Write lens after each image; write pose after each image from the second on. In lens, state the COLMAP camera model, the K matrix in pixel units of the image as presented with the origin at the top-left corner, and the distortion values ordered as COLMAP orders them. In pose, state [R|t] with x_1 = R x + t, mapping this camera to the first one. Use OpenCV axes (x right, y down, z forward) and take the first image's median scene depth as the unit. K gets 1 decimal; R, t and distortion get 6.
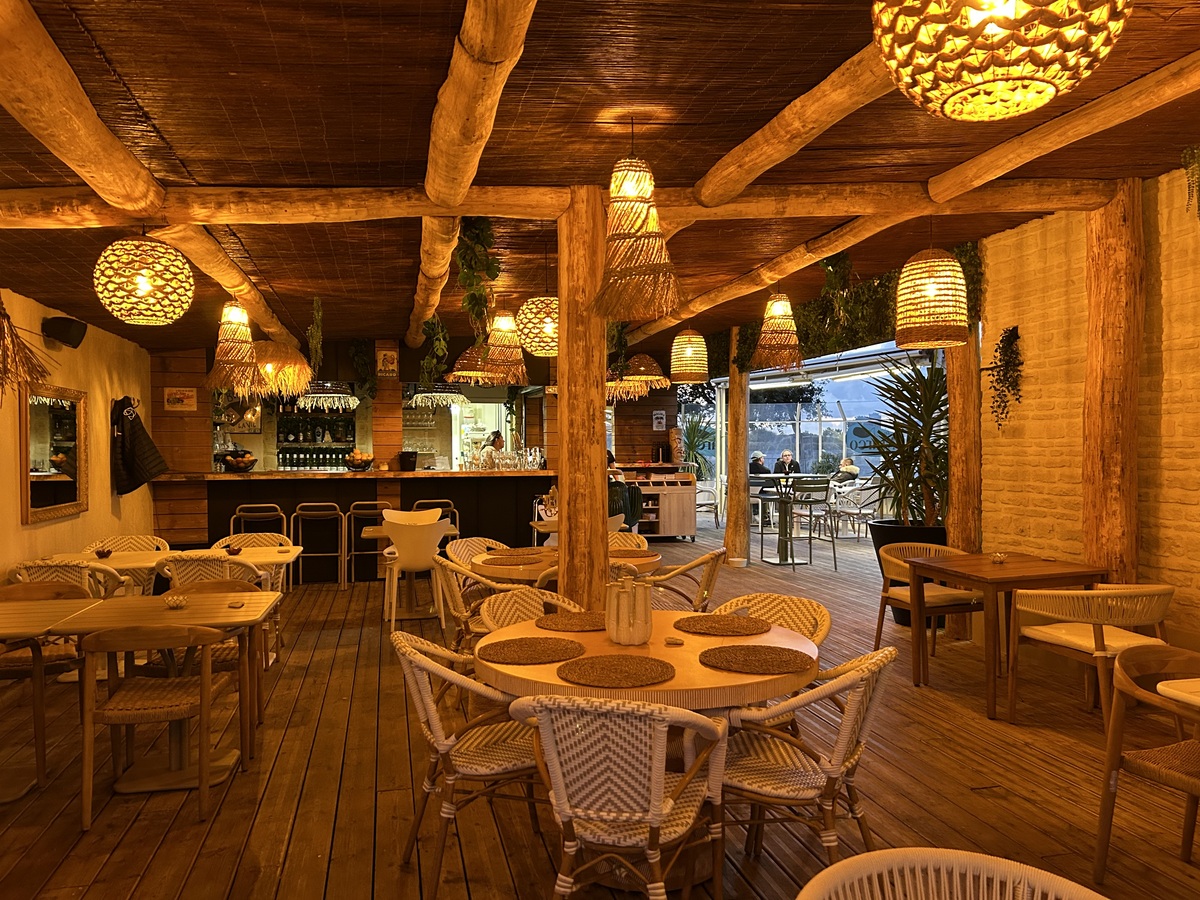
lens RADIAL K [[902.6, 0, 599.5], [0, 902.6, 446.1], [0, 0, 1]] dist [0.011527, 0.005228]
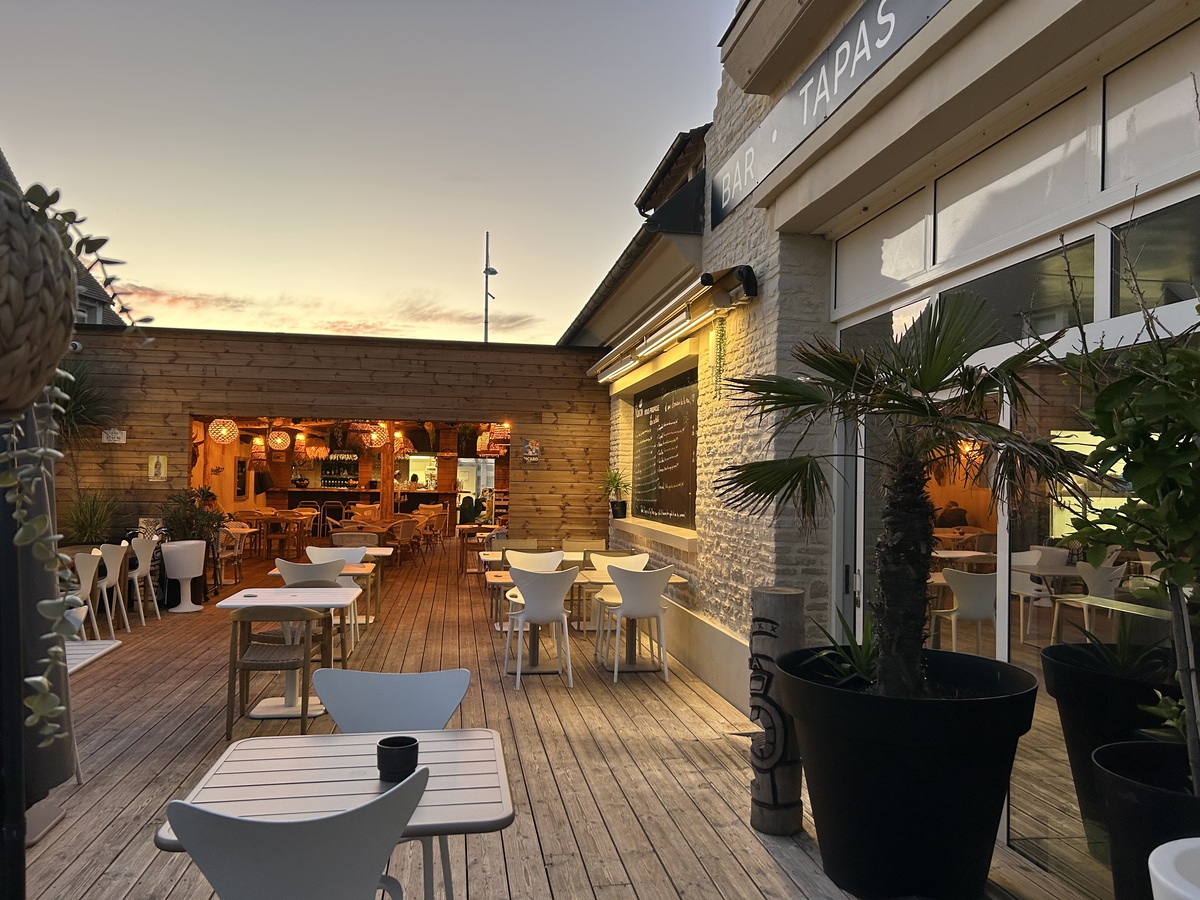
lens RADIAL K [[902.6, 0, 597.6], [0, 902.6, 457.6], [0, 0, 1]] dist [0.011527, 0.005228]
pose [[0.997095, 0.020264, -0.073424, 0.534899], [-0.021978, 0.999503, -0.022618, -0.012967], [0.072929, 0.024166, 0.997044, -1.279912]]
